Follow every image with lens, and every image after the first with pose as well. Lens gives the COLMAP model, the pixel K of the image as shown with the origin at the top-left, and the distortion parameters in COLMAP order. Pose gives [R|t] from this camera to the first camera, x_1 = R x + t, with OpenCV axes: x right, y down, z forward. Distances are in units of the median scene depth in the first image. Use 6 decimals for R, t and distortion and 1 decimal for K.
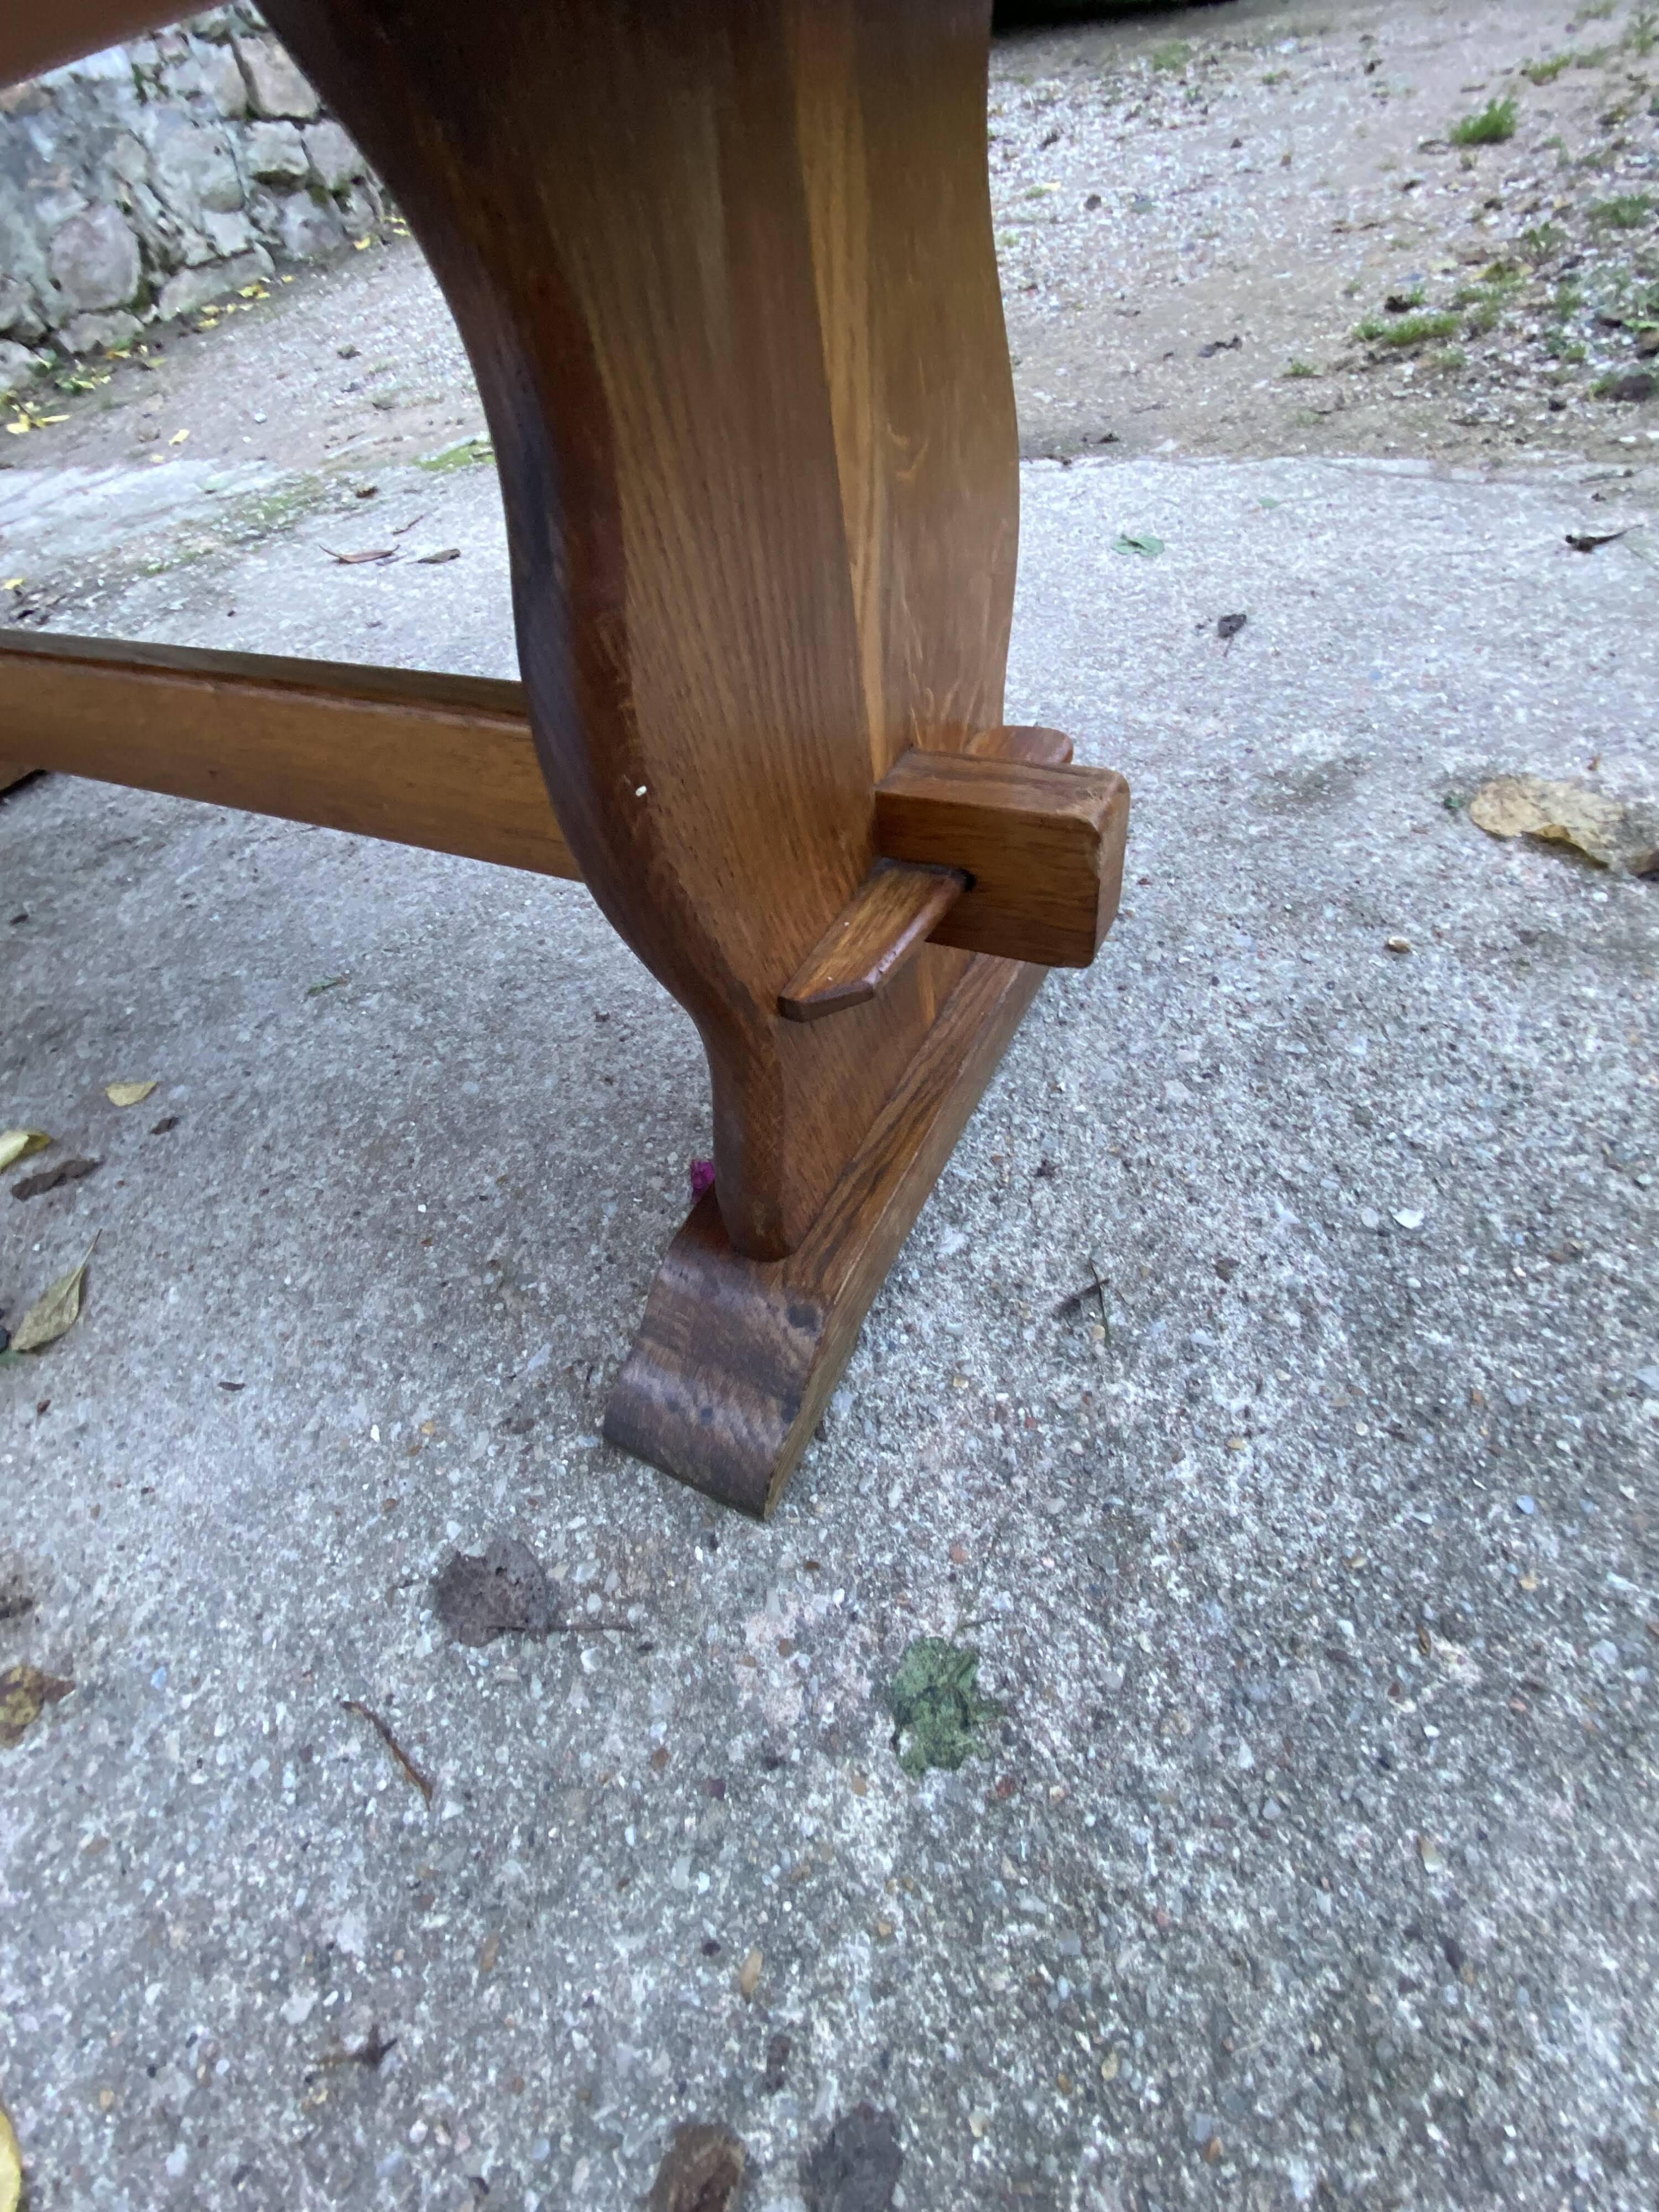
lens RADIAL K [[969.6, 0, 830.6], [0, 969.6, 1097.9], [0, 0, 1]] dist [0.014121, -0.017342]
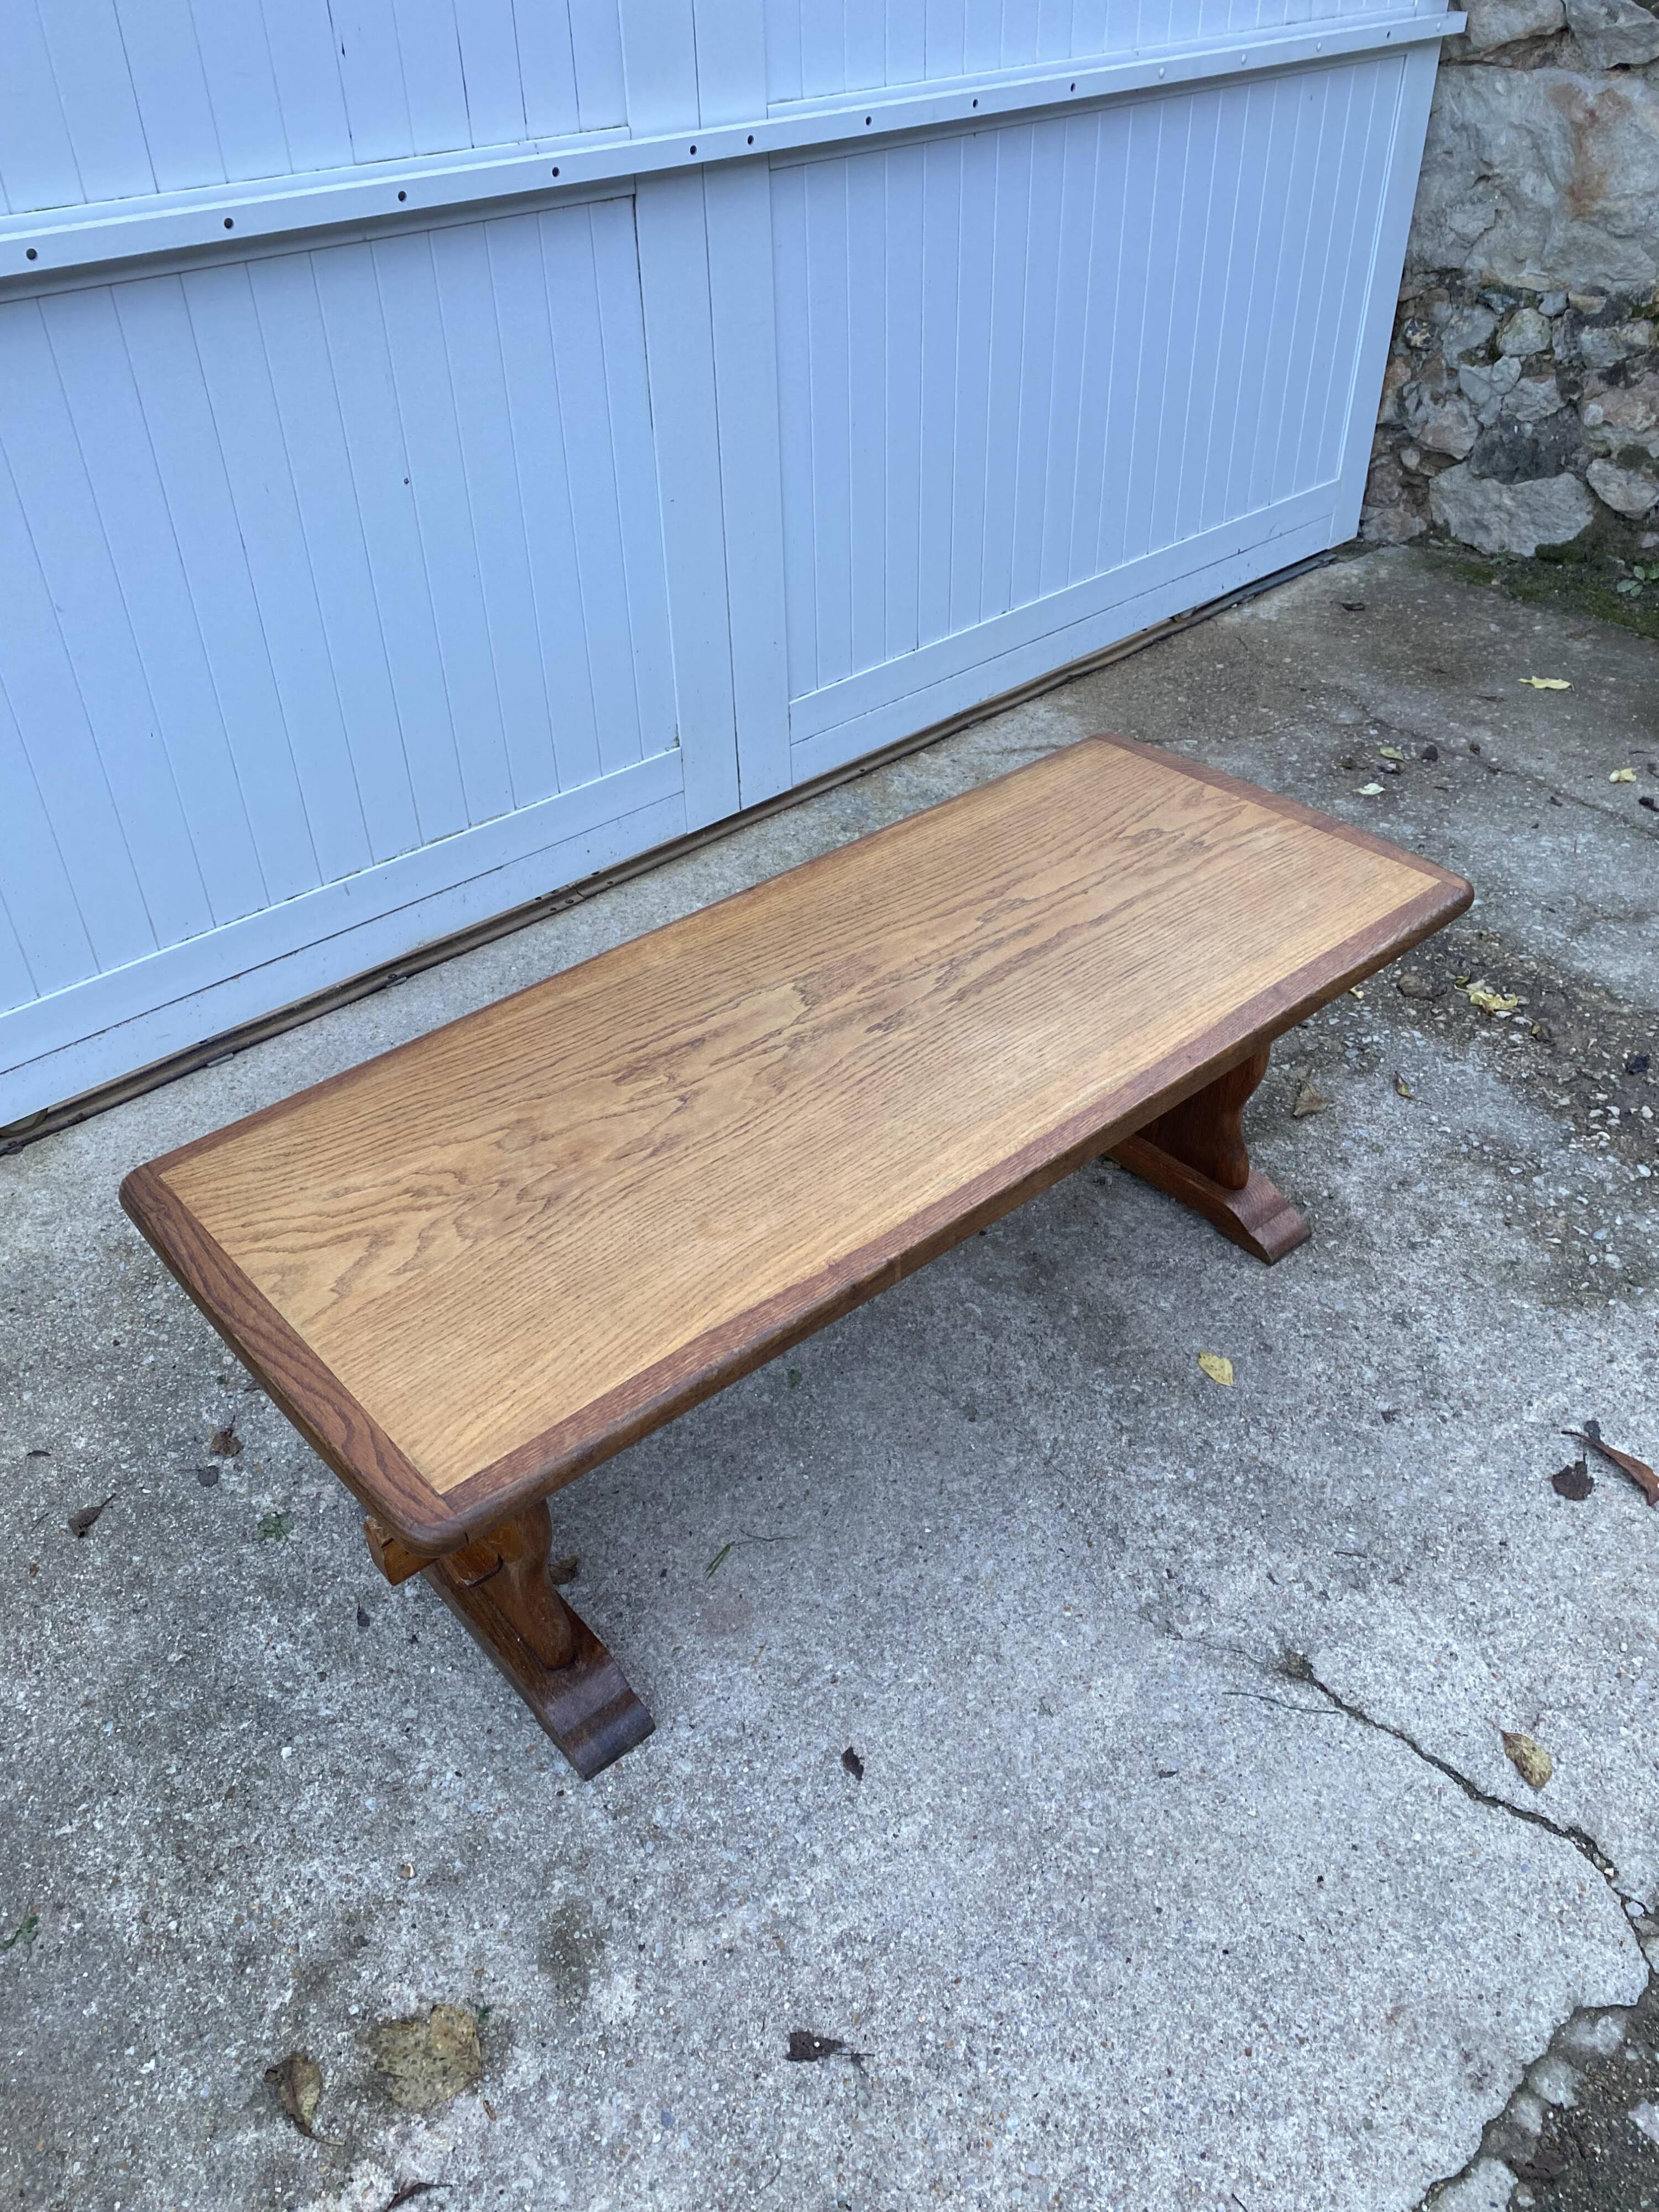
lens RADIAL K [[1683.7, 0, 832.2], [0, 1683.7, 1101.9], [0, 0, 1]] dist [0.012255, -0.010186]
pose [[-0.362711, 0.683238, -0.633740, 1.793250], [-0.635562, 0.315989, 0.704423, -4.348603], [0.681544, 0.658283, 0.319628, -0.374248]]
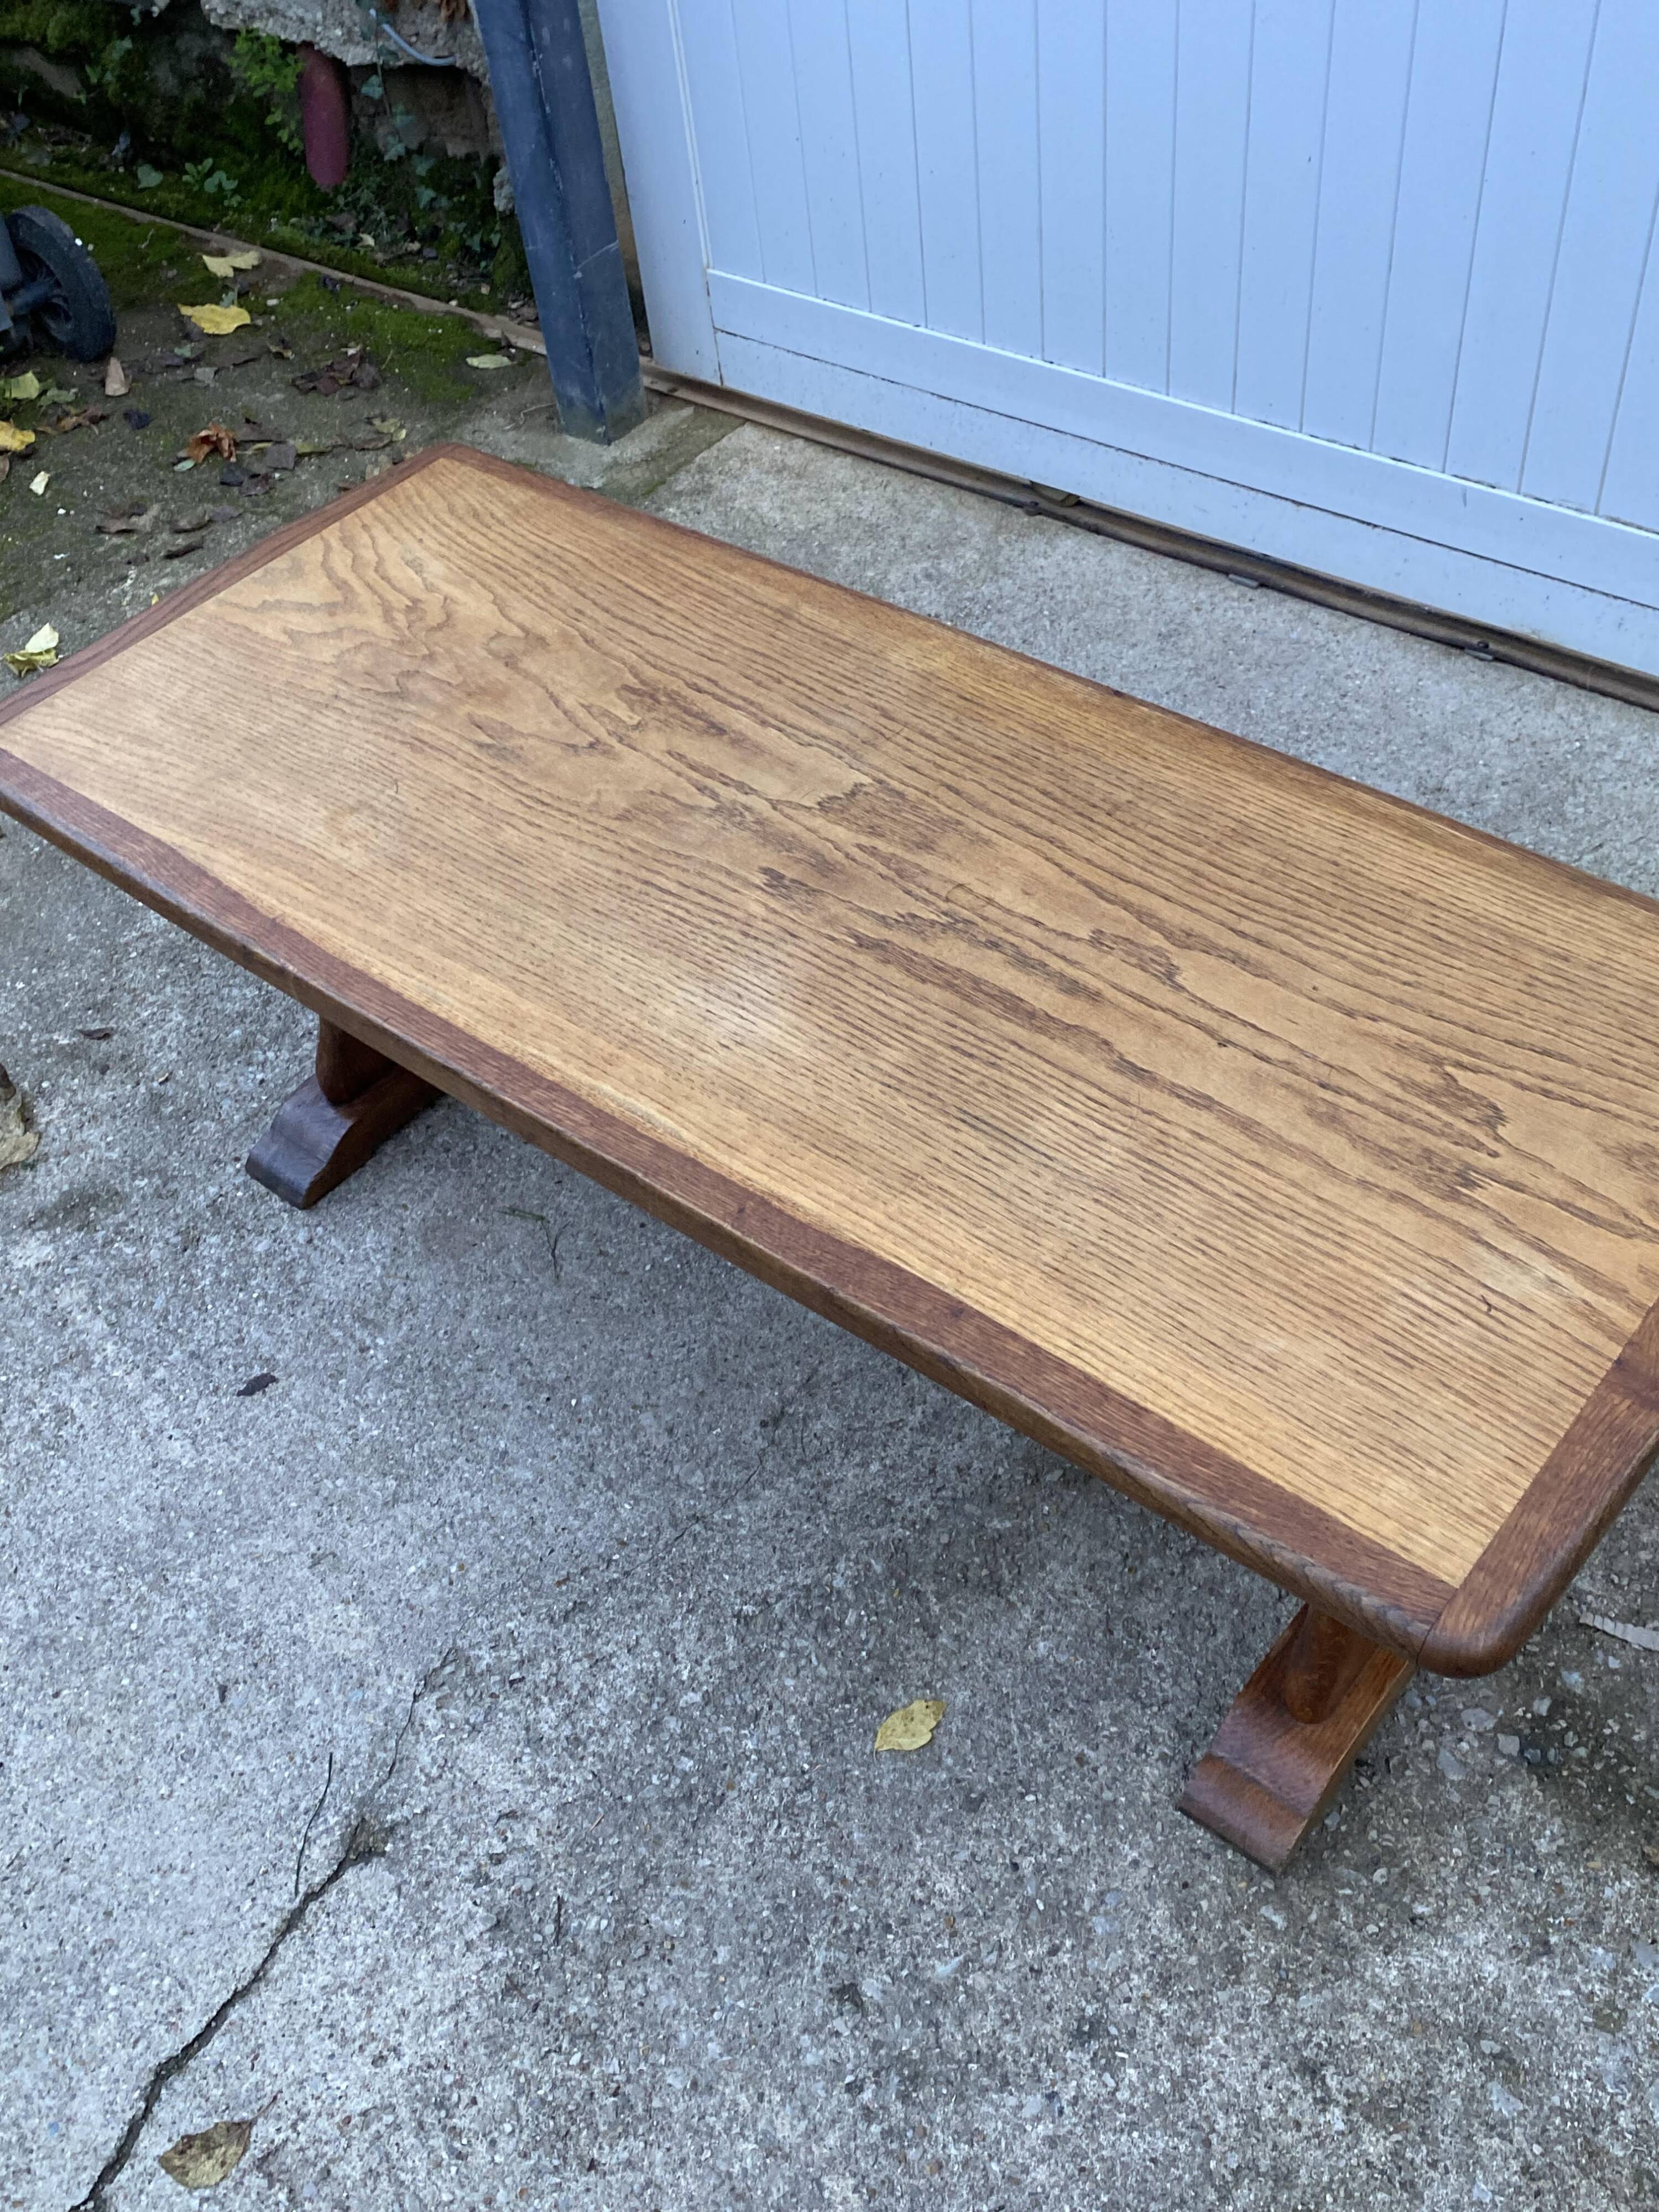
lens RADIAL K [[2130.2, 0, 860.7], [0, 2130.2, 1068.7], [0, 0, 1]] dist [0.012426, 0.000000]
pose [[-0.951367, 0.011937, 0.307829, -2.670281], [0.306667, -0.058214, 0.950035, -5.061427], [0.029260, 0.998233, 0.051722, 1.195169]]
